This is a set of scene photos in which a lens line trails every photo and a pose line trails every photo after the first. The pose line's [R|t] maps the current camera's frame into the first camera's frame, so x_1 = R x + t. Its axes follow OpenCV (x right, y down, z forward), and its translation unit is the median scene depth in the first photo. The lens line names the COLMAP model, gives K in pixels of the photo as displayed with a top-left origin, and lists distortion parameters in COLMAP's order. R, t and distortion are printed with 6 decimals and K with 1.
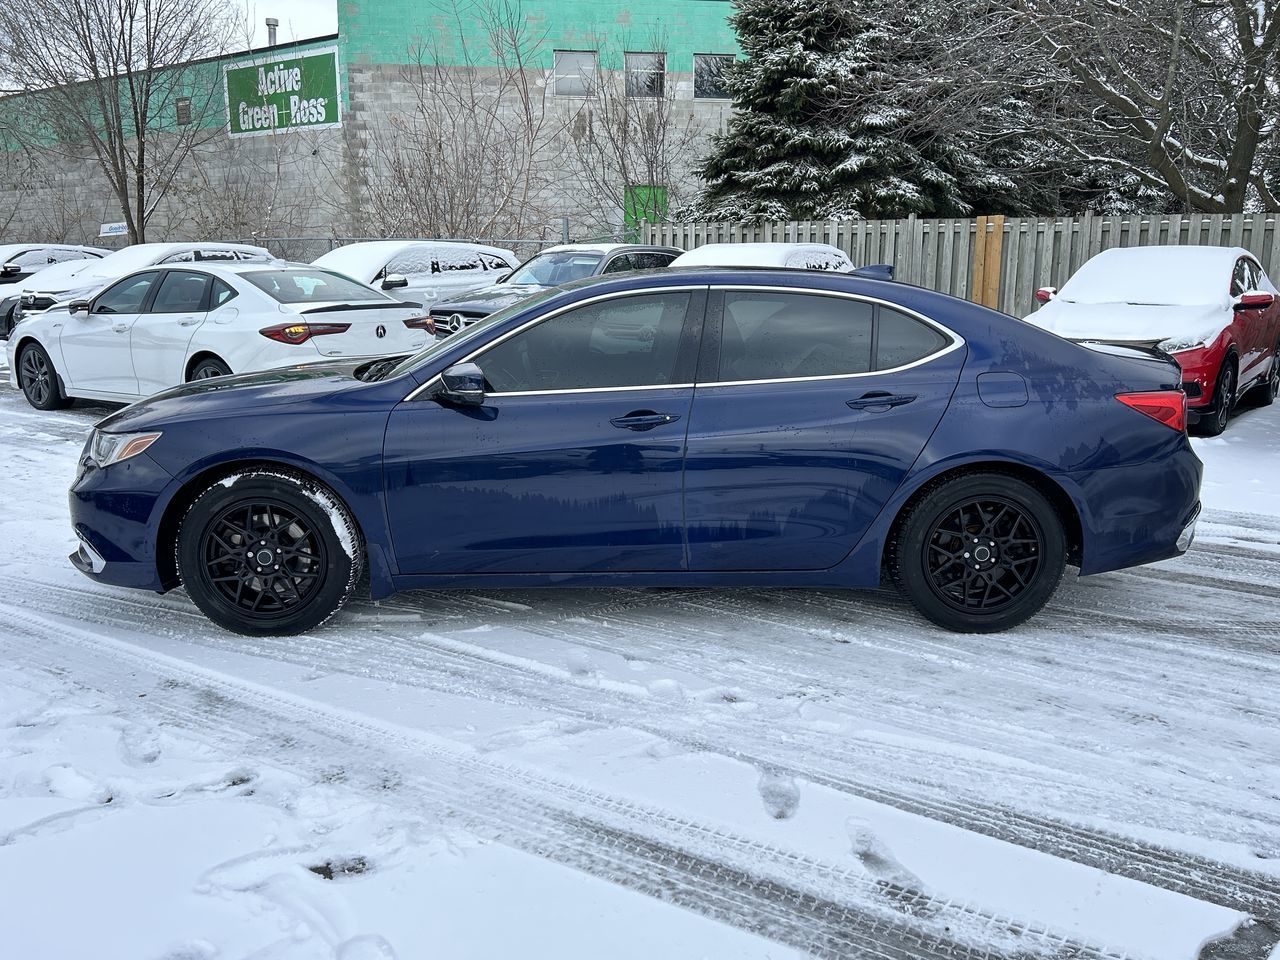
lens RADIAL K [[1084.8, 0, 640.0], [0, 1084.8, 480.0], [0, 0, 1]] dist [0.083510, -0.115943]
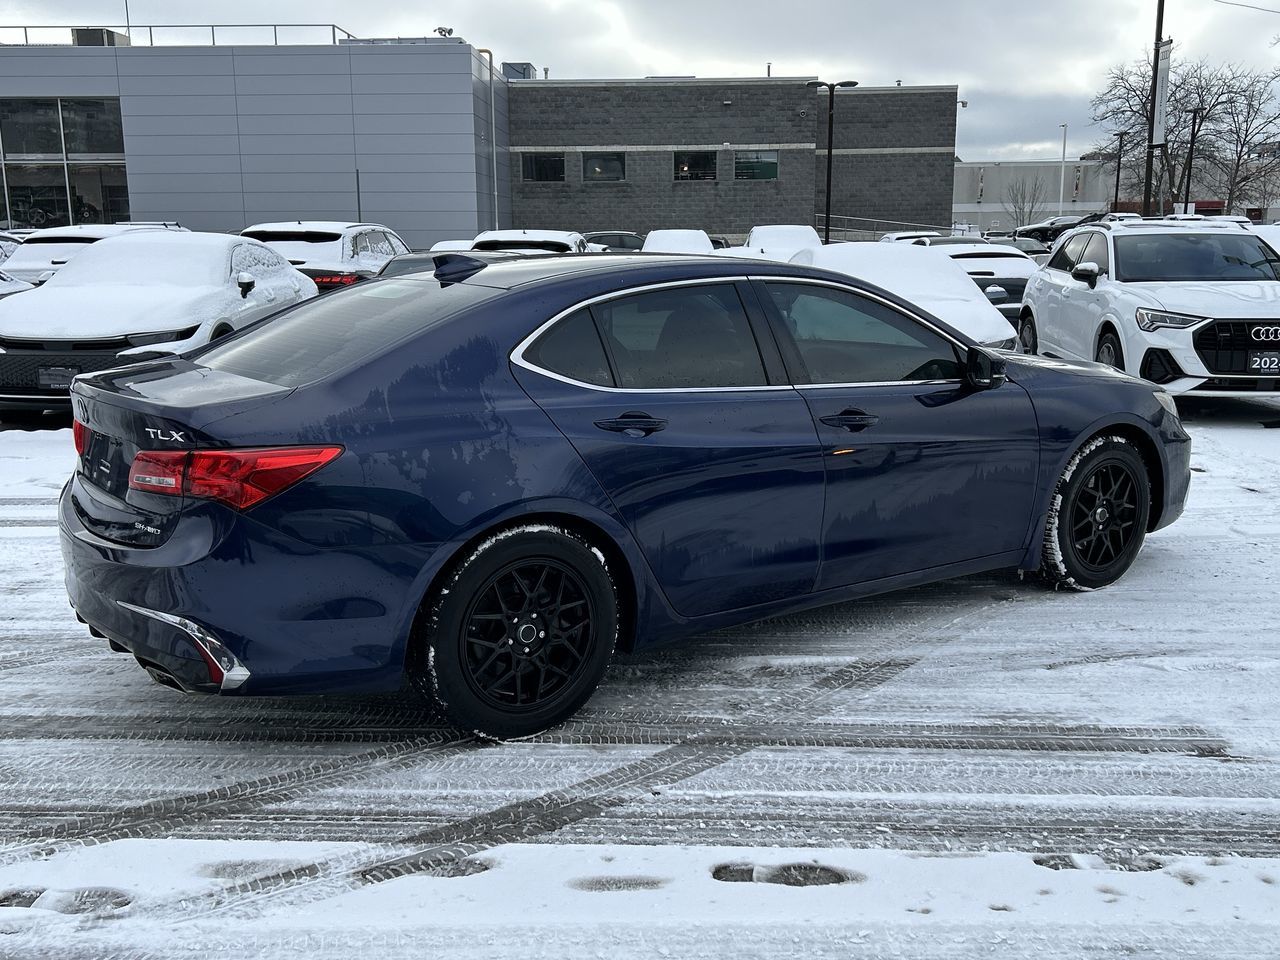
lens RADIAL K [[1274.2, 0, 628.5], [0, 1274.2, 481.8], [0, 0, 1]] dist [0.119967, -0.234905]
pose [[-0.839305, 0.107082, -0.533011, 0.621679], [-0.102378, 0.931740, 0.348396, -0.380771], [0.533934, 0.346979, -0.771051, 1.844154]]
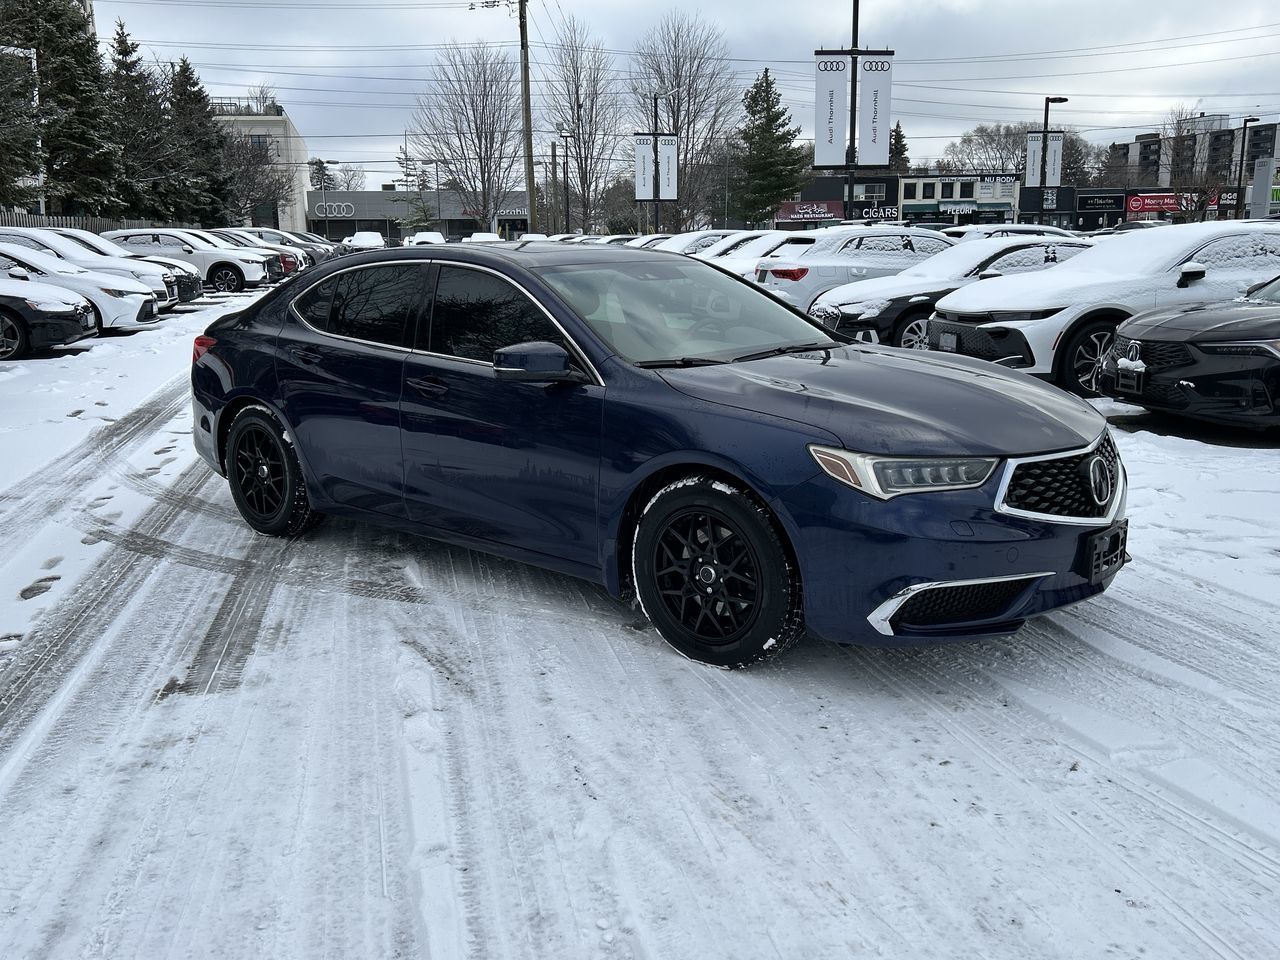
lens RADIAL K [[1112.8, 0, 634.3], [0, 1112.8, 485.1], [0, 0, 1]] dist [0.085825, -0.117718]
pose [[-0.731498, -0.141488, 0.667002, -0.773923], [0.141503, 0.925435, 0.351494, -0.345920], [-0.666999, 0.351499, -0.656933, 1.735741]]
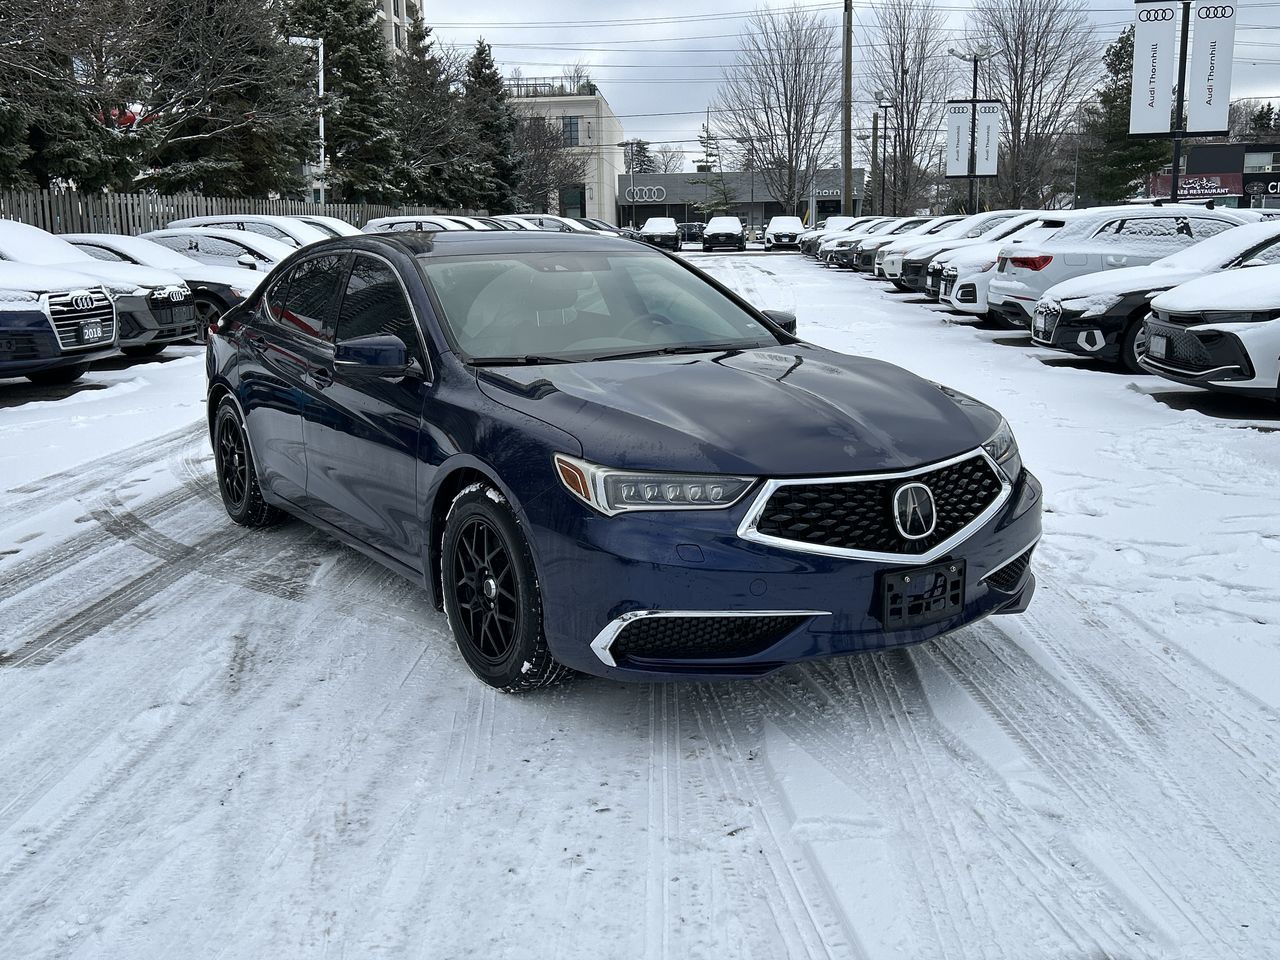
lens RADIAL K [[1241.2, 0, 637.6], [0, 1241.2, 478.6], [0, 0, 1]] dist [0.120293, -0.254582]
pose [[-0.521606, -0.163670, 0.837341, -1.014431], [0.179060, 0.938570, 0.294998, -0.295840], [-0.834185, 0.303807, -0.460257, 1.484548]]
